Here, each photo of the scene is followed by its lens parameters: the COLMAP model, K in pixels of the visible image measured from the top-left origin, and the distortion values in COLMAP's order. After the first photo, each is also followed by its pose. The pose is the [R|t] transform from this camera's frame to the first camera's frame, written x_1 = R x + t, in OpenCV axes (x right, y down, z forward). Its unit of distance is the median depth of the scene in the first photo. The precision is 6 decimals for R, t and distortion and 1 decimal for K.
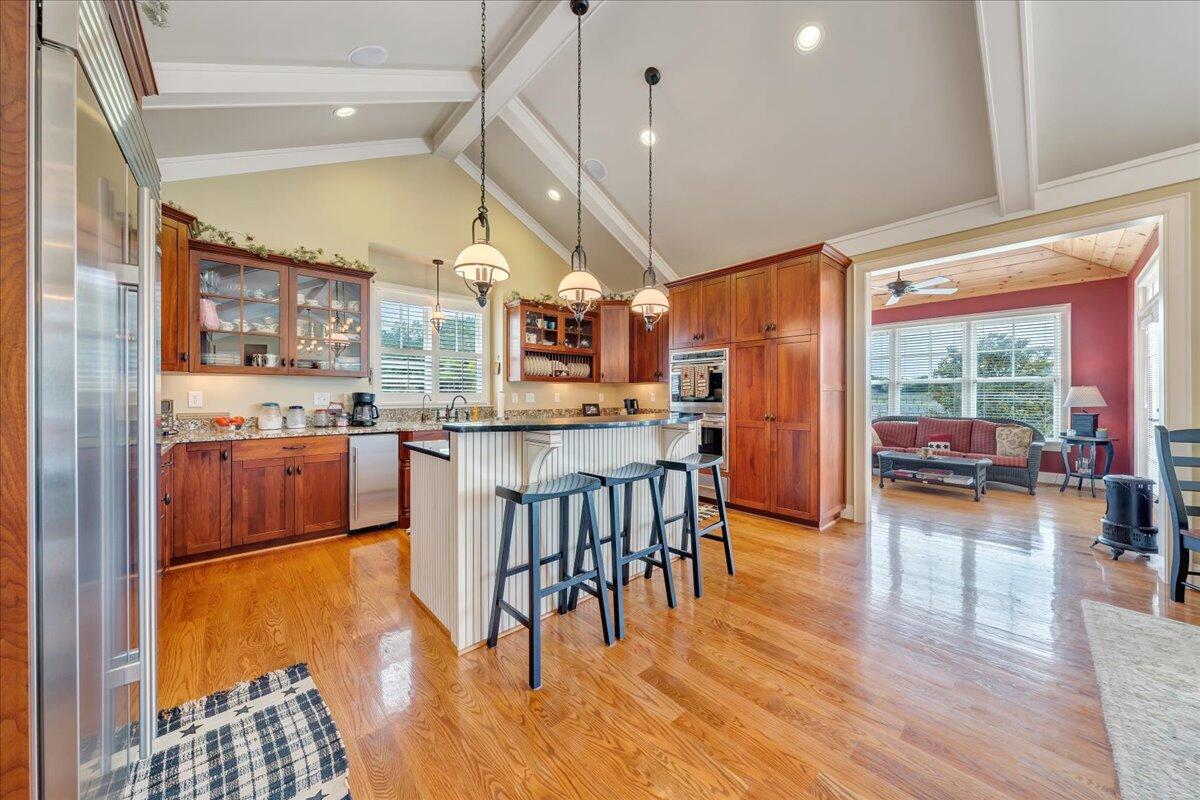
lens RADIAL K [[410.1, 0, 600.7], [0, 410.1, 397.3], [0, 0, 1]] dist [-0.001698, 0.000016]
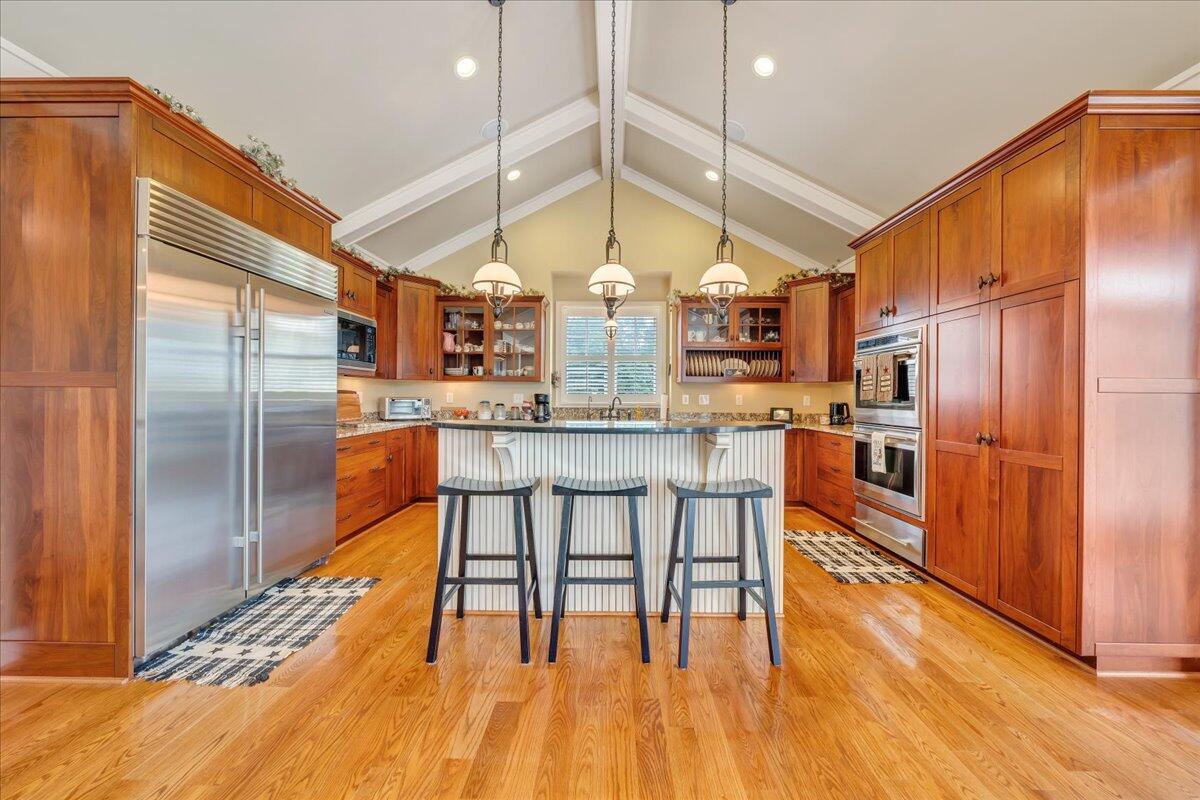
lens RADIAL K [[410.1, 0, 601.5], [0, 410.1, 396.3], [0, 0, 1]] dist [-0.001698, 0.000016]
pose [[0.735044, 0.006688, -0.677987, 0.429506], [-0.009484, 0.999955, -0.000418, -0.005458], [0.677953, 0.006737, 0.735074, 0.231104]]
